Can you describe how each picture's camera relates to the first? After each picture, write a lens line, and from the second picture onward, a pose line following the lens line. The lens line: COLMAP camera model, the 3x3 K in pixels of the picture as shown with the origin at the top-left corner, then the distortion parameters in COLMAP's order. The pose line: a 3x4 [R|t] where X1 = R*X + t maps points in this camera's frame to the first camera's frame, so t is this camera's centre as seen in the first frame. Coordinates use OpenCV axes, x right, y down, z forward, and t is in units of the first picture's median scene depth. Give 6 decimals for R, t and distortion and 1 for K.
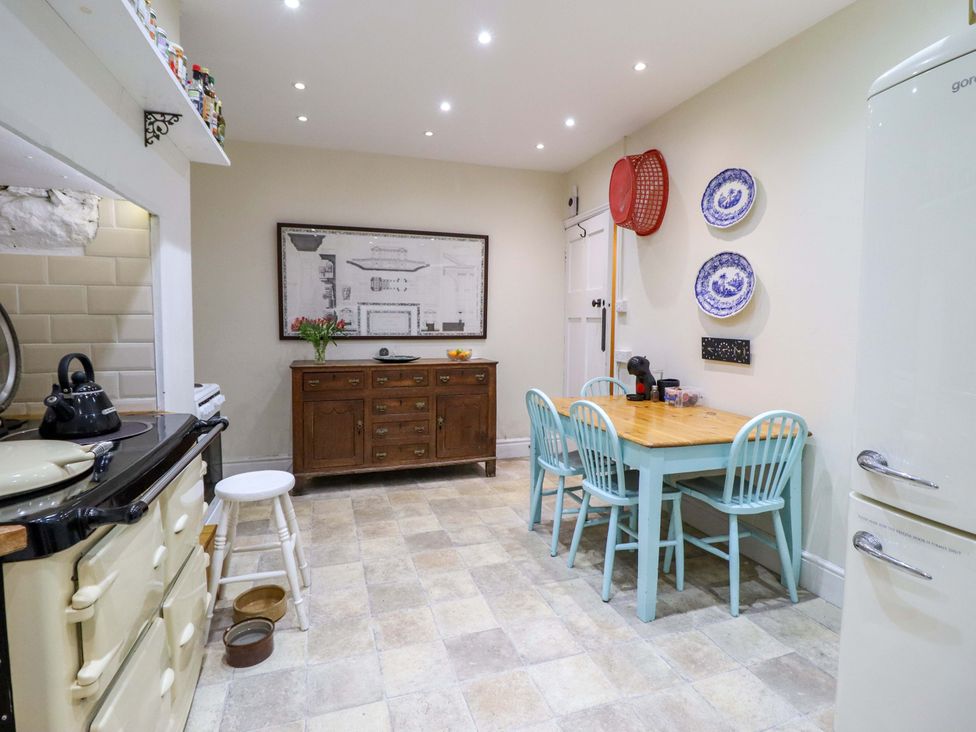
lens RADIAL K [[505.5, 0, 487.0], [0, 505.5, 347.9], [0, 0, 1]] dist [-0.013847, -0.000885]
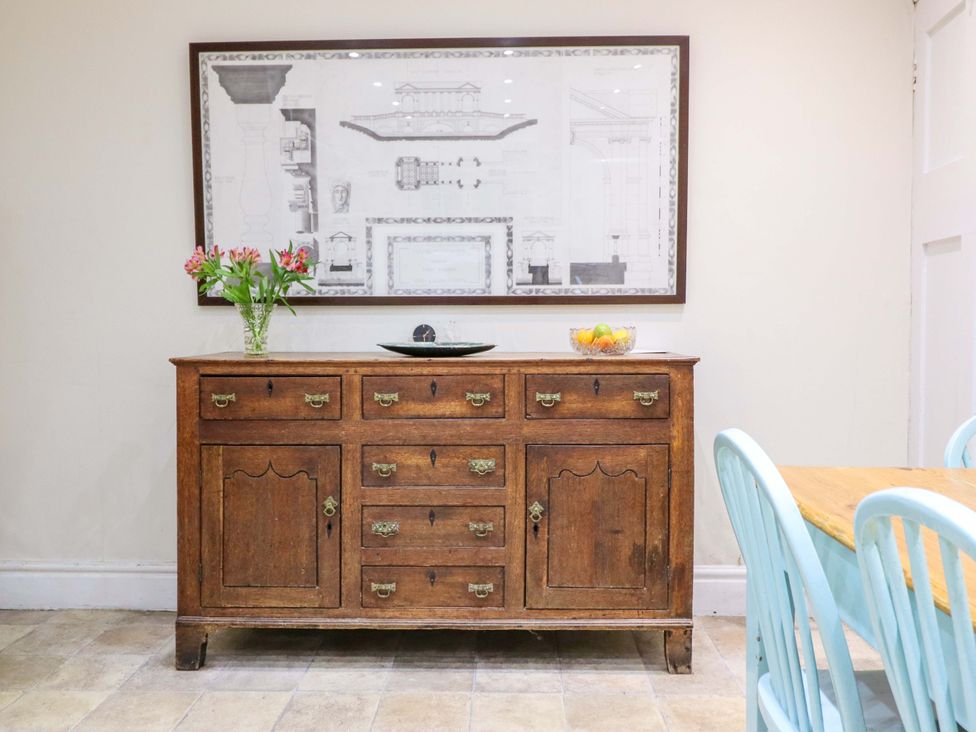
lens RADIAL K [[841.7, 0, 488.0], [0, 841.7, 347.1], [0, 0, 1]] dist [0.003936, -0.000111]
pose [[0.938477, 0.001888, -0.345338, 0.088767], [-0.009244, 0.999764, -0.019654, 0.033005], [0.345219, 0.021637, 0.938273, 0.377446]]
